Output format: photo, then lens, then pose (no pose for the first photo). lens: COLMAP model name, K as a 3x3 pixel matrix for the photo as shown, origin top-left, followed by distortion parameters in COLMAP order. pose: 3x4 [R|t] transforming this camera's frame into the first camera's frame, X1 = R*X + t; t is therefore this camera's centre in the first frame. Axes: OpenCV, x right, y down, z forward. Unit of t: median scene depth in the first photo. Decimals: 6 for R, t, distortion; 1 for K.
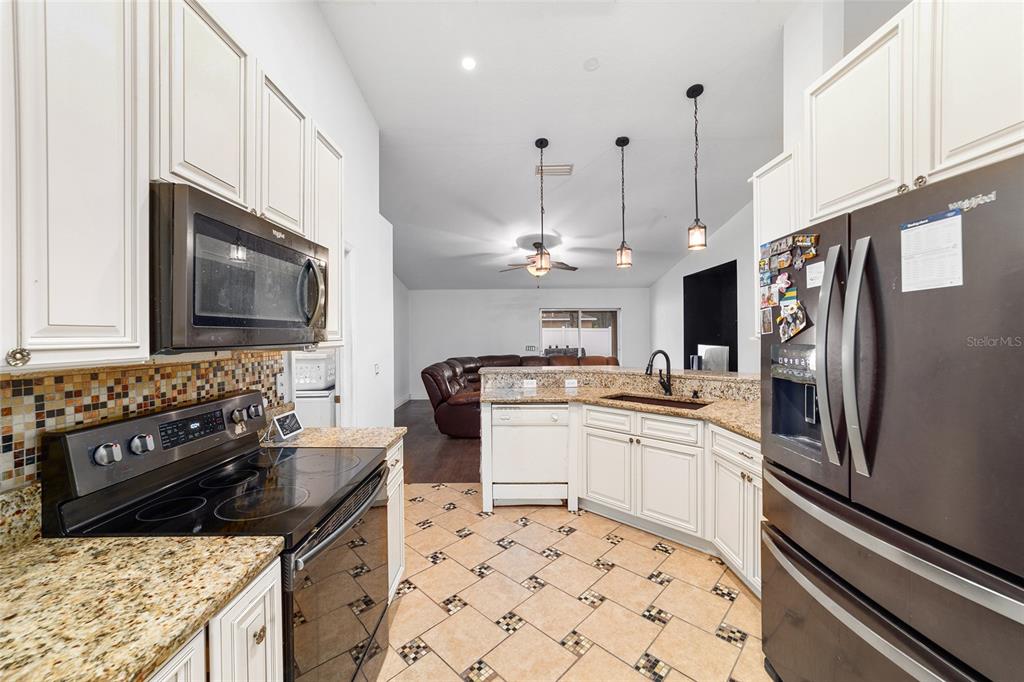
lens RADIAL K [[390.9, 0, 511.3], [0, 390.9, 338.4], [0, 0, 1]] dist [-0.002745, 0.000033]
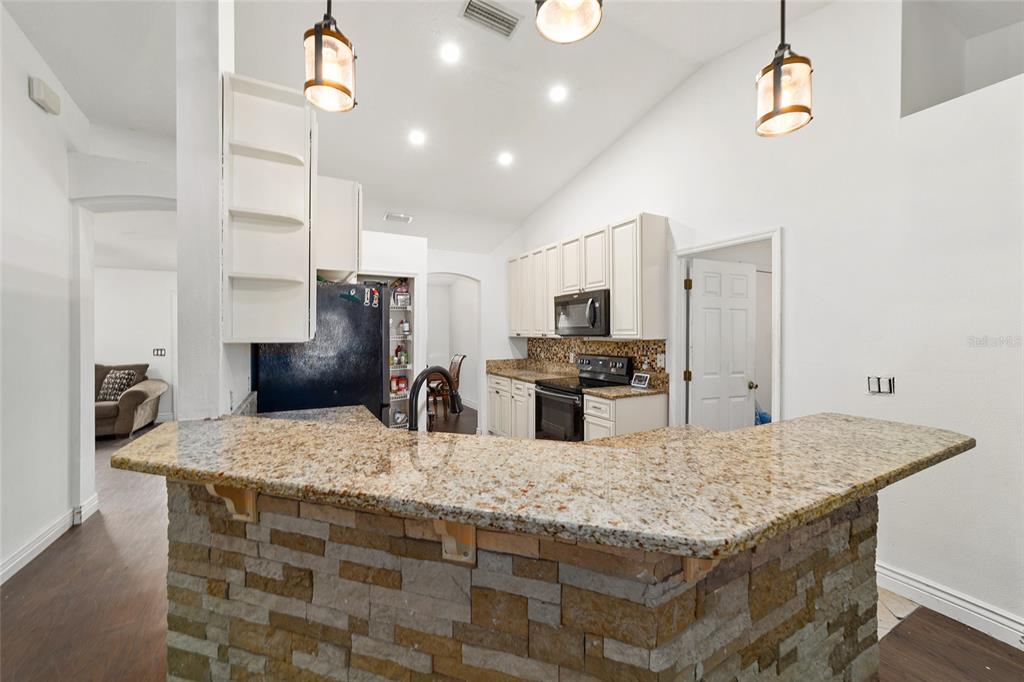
lens RADIAL K [[392.1, 0, 507.8], [0, 392.1, 334.1], [0, 0, 1]] dist [-0.010253, -0.000022]
pose [[-0.884626, 0.008799, -0.466218, 0.827569], [0.002267, 0.999891, 0.014570, -0.024089], [0.466296, 0.011832, -0.884550, 2.297052]]
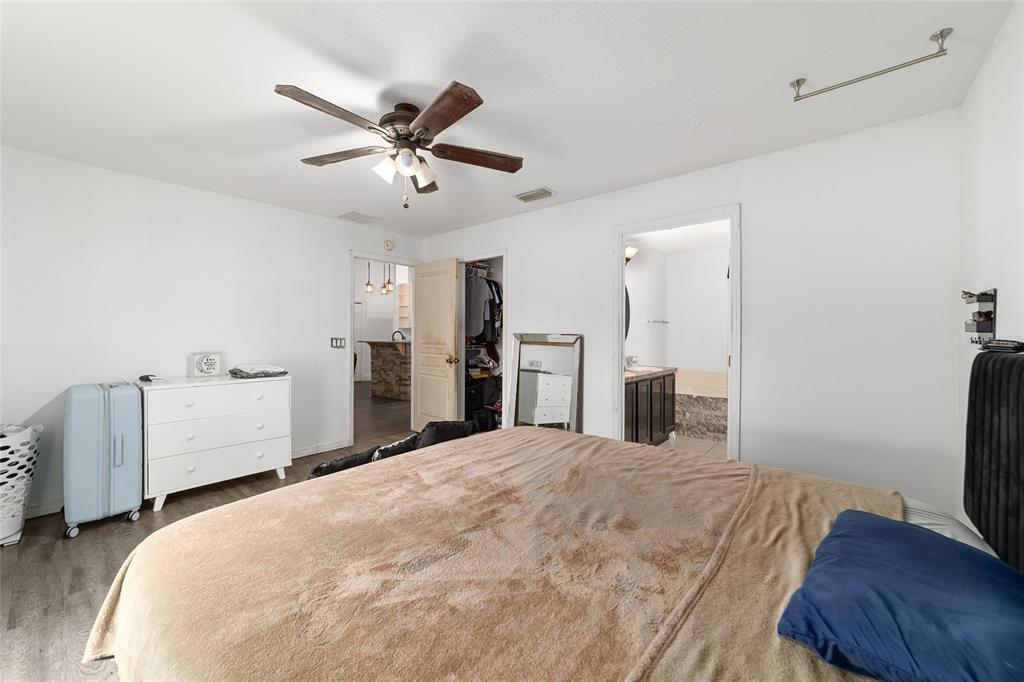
lens RADIAL K [[398.2, 0, 512.0], [0, 398.2, 336.8], [0, 0, 1]] dist [-0.021910, 0.010423]
pose [[-0.755684, 0.002560, 0.654932, -3.342063], [0.010028, 0.999920, 0.007662, 0.091944], [-0.654860, 0.012358, -0.755649, 4.144731]]
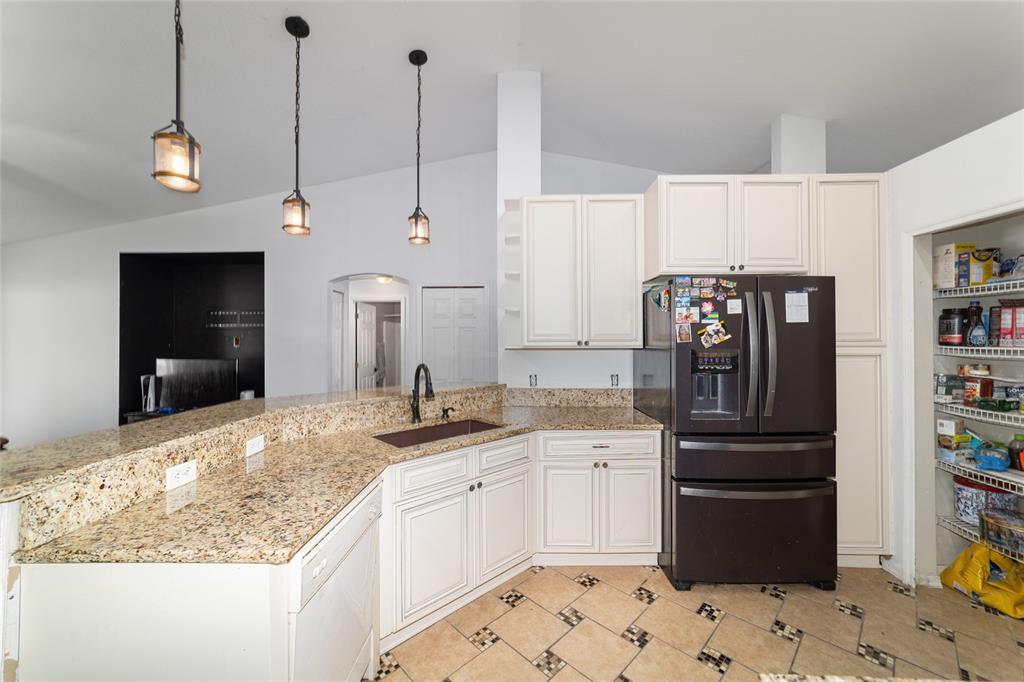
lens RADIAL K [[392.4, 0, 510.8], [0, 392.4, 339.2], [0, 0, 1]] dist [-0.007654, 0.000113]
pose [[0.024841, 0.013376, 0.999602, -0.600854], [0.011797, 0.999837, -0.013673, -0.008442], [-0.999622, 0.012131, 0.024679, 1.275473]]
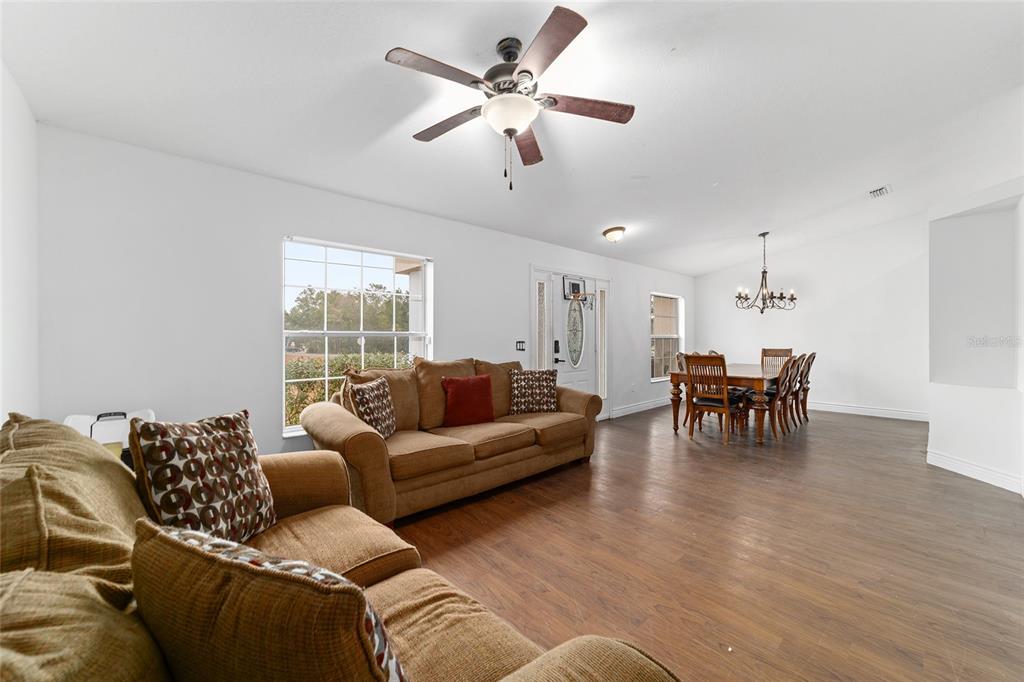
lens RADIAL K [[392.4, 0, 510.8], [0, 392.4, 339.2], [0, 0, 1]] dist [-0.007654, 0.000113]
pose [[-0.748996, 0.013007, -0.662447, 3.505378], [0.003696, 0.999874, 0.015452, 0.091758], [0.662564, 0.009125, -0.748949, -0.146660]]
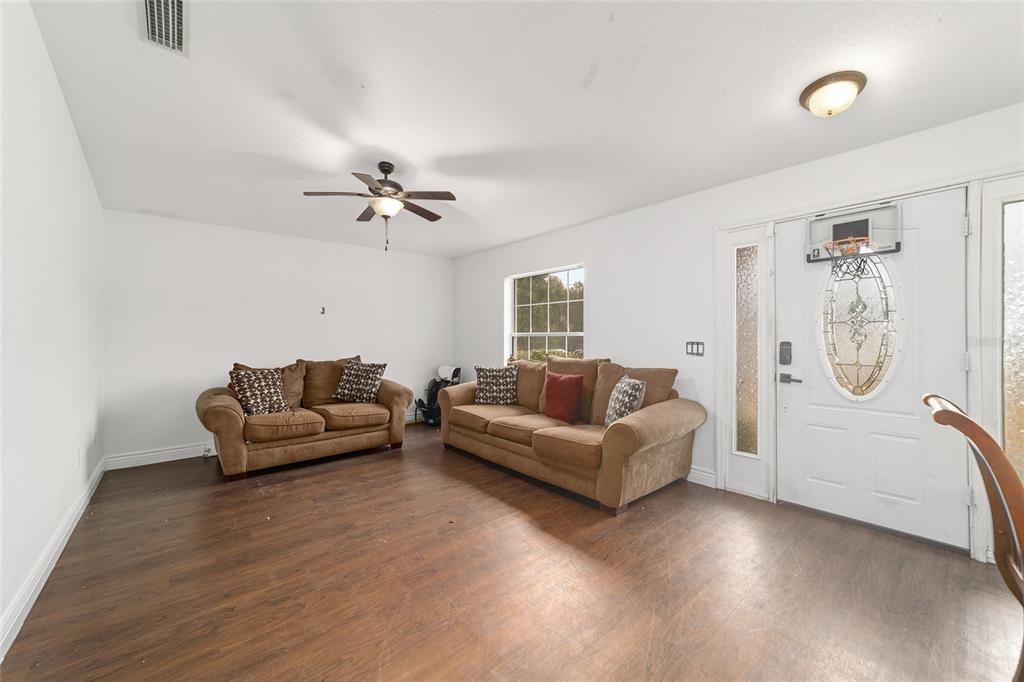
lens RADIAL K [[390.9, 0, 511.3], [0, 390.9, 338.4], [0, 0, 1]] dist [-0.002745, 0.000033]
pose [[-0.650341, 0.011018, 0.759562, 1.116475], [0.017755, 0.999842, 0.000700, 0.109586], [-0.759435, 0.013941, -0.650434, -0.197700]]
